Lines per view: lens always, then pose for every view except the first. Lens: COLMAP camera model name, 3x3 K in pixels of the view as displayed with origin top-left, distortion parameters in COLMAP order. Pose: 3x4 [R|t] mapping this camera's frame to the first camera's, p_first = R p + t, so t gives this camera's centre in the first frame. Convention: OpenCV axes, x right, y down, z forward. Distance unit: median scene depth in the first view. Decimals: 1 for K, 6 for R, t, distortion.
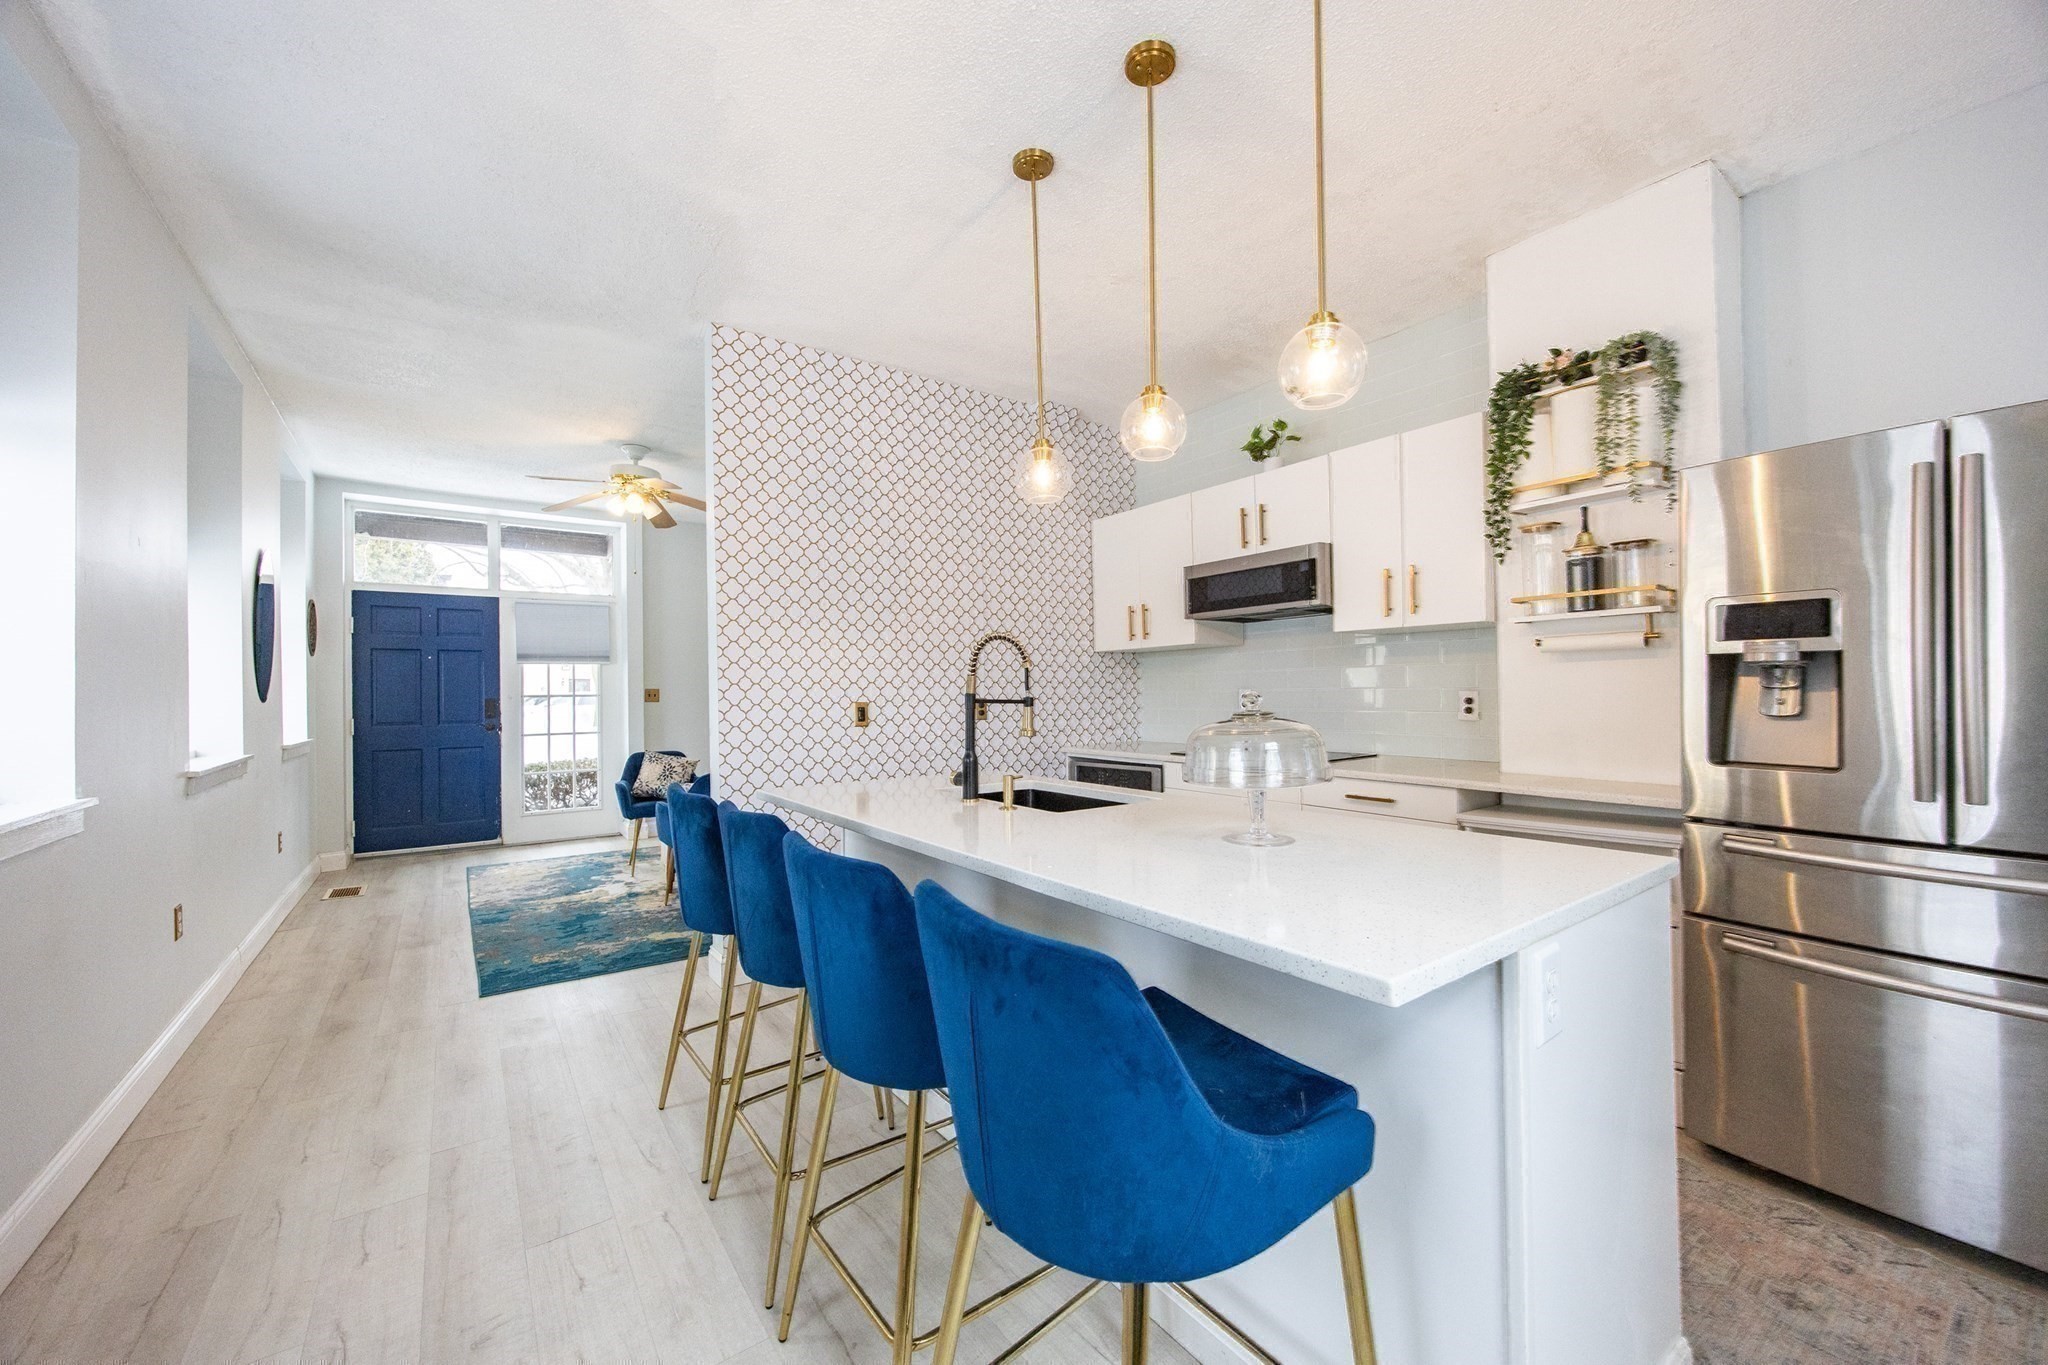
lens RADIAL K [[777.5, 0, 1030.0], [0, 777.5, 686.8], [0, 0, 1]] dist [-0.003085, -0.000267]
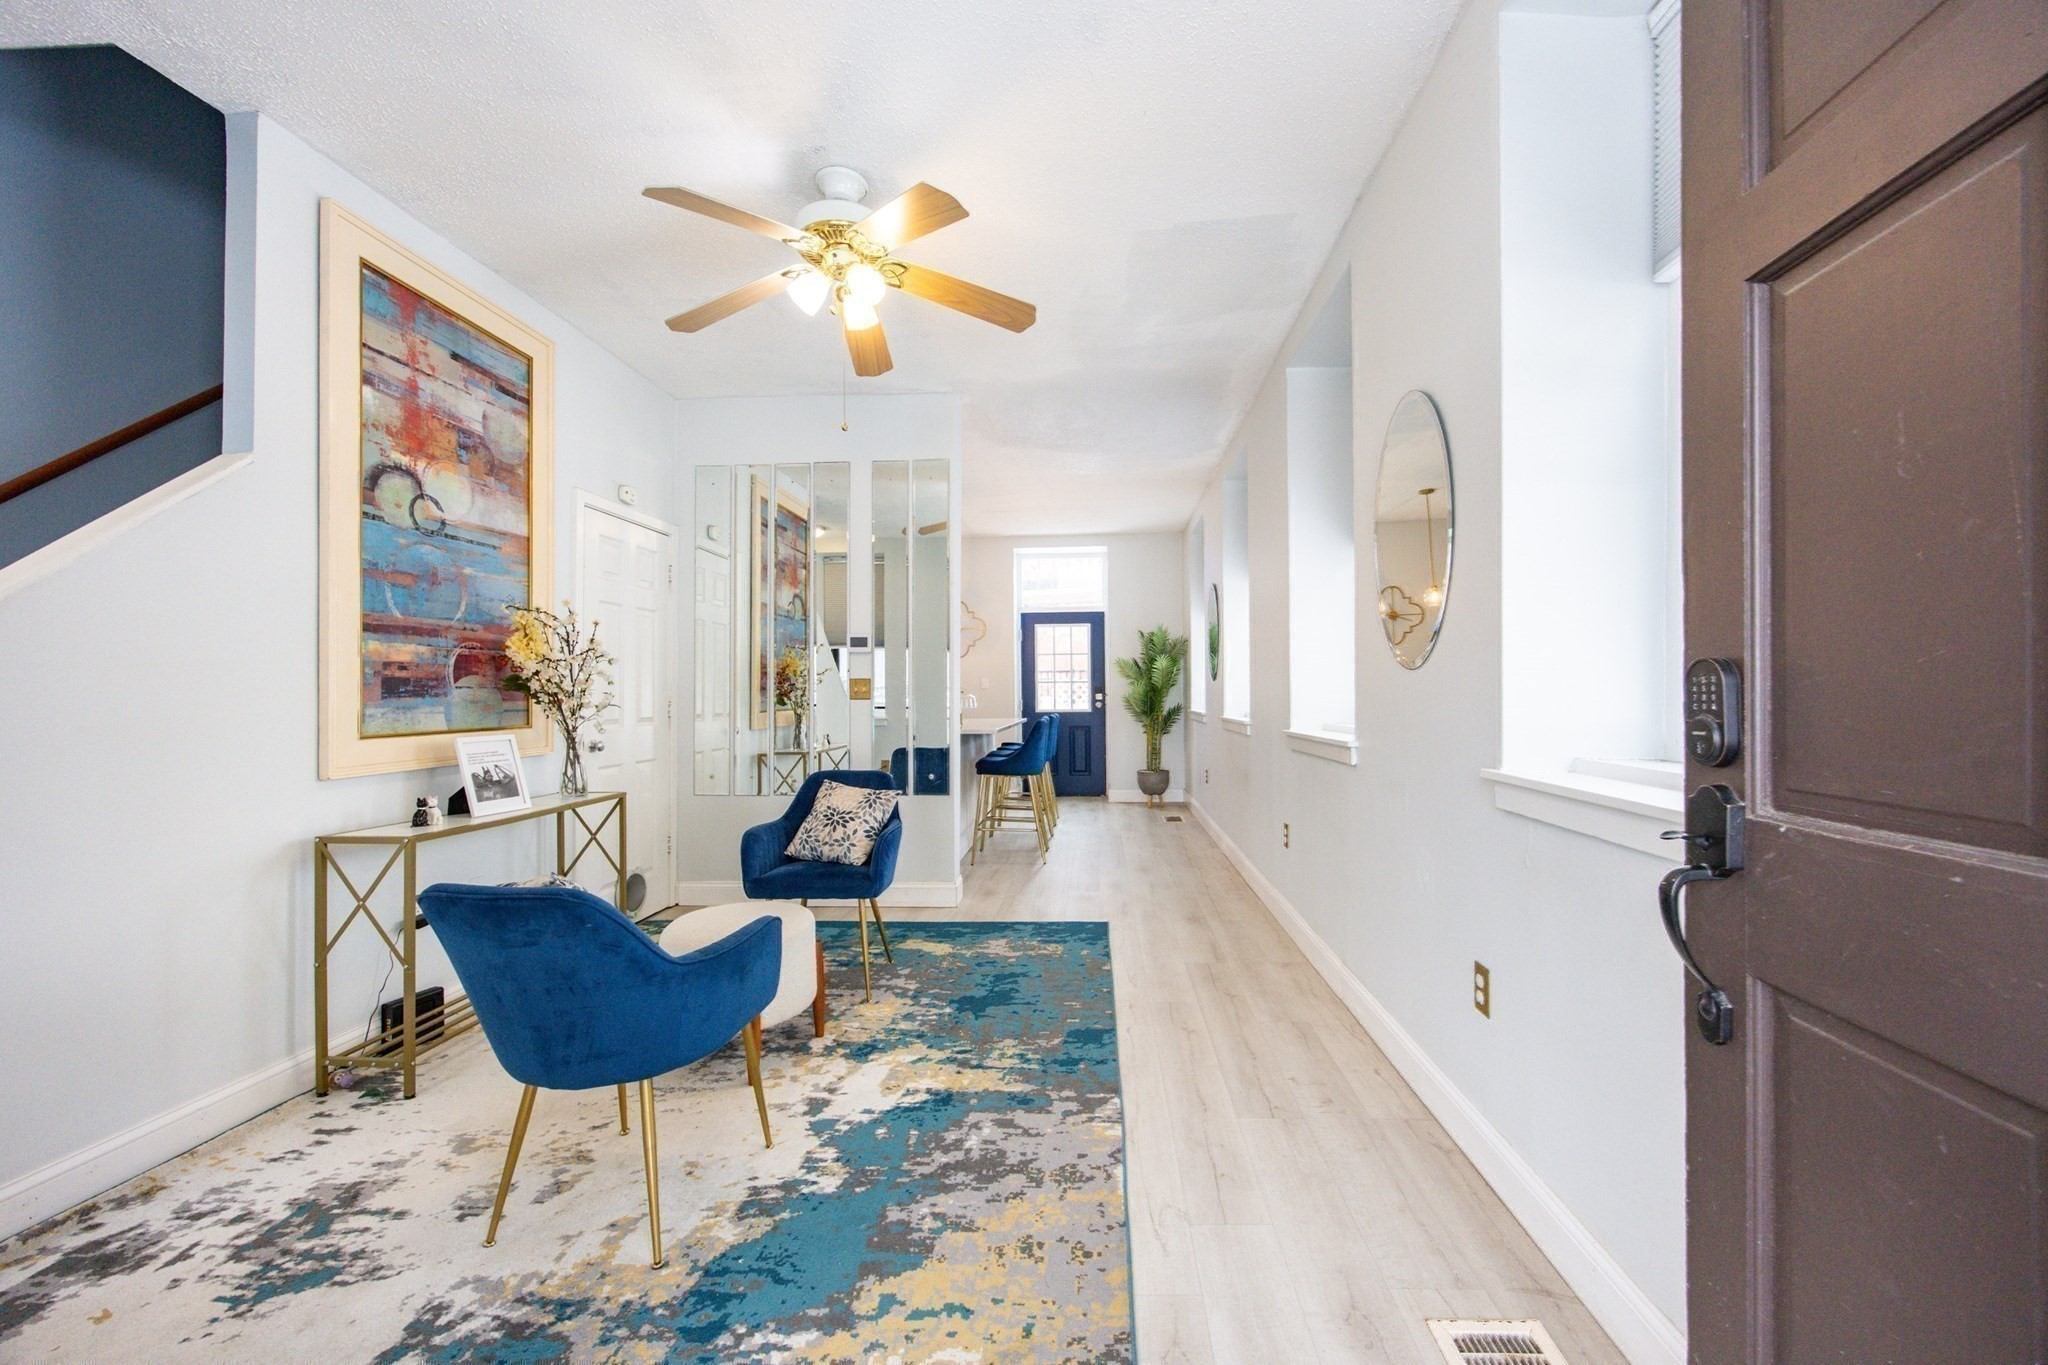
lens RADIAL K [[785.8, 0, 1042.2], [0, 785.8, 690.6], [0, 0, 1]] dist [-0.008239, -0.000269]
pose [[-0.759699, 0.017362, 0.650043, -1.191279], [0.009290, 0.999831, -0.015847, 0.043676], [-0.650208, -0.006000, -0.759732, 1.662188]]
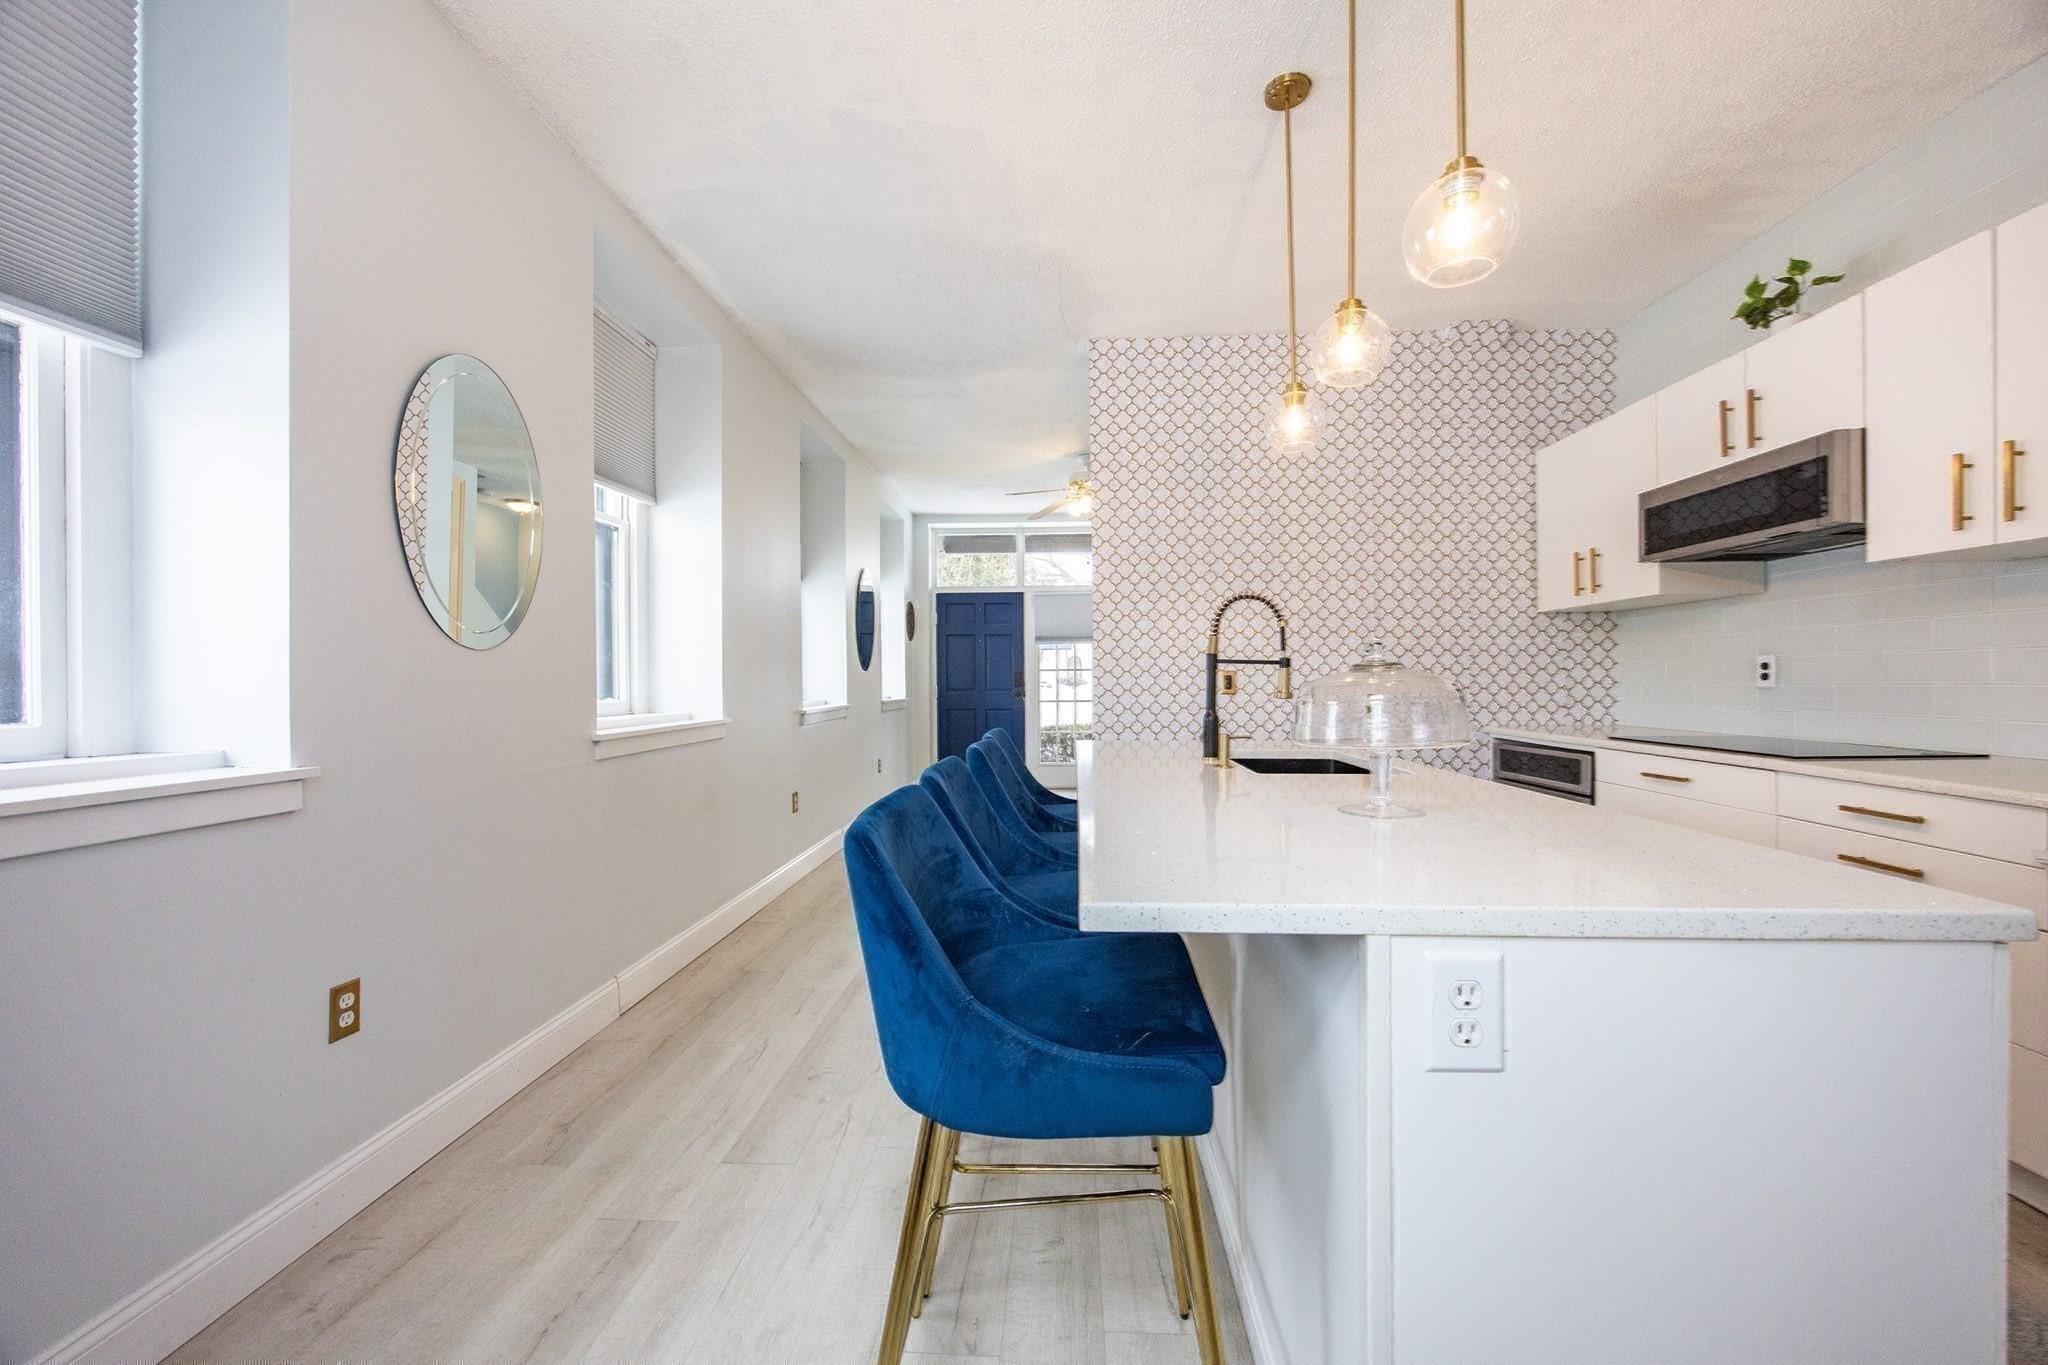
lens RADIAL K [[776.0, 0, 1036.0], [0, 776.0, 685.0], [0, 0, 1]] dist [-0.005549, -0.000567]
pose [[0.776145, 0.013192, -0.630417, 0.223164], [0.000157, 0.999777, 0.021116, 0.016506], [0.630555, -0.016488, 0.775970, 0.041971]]
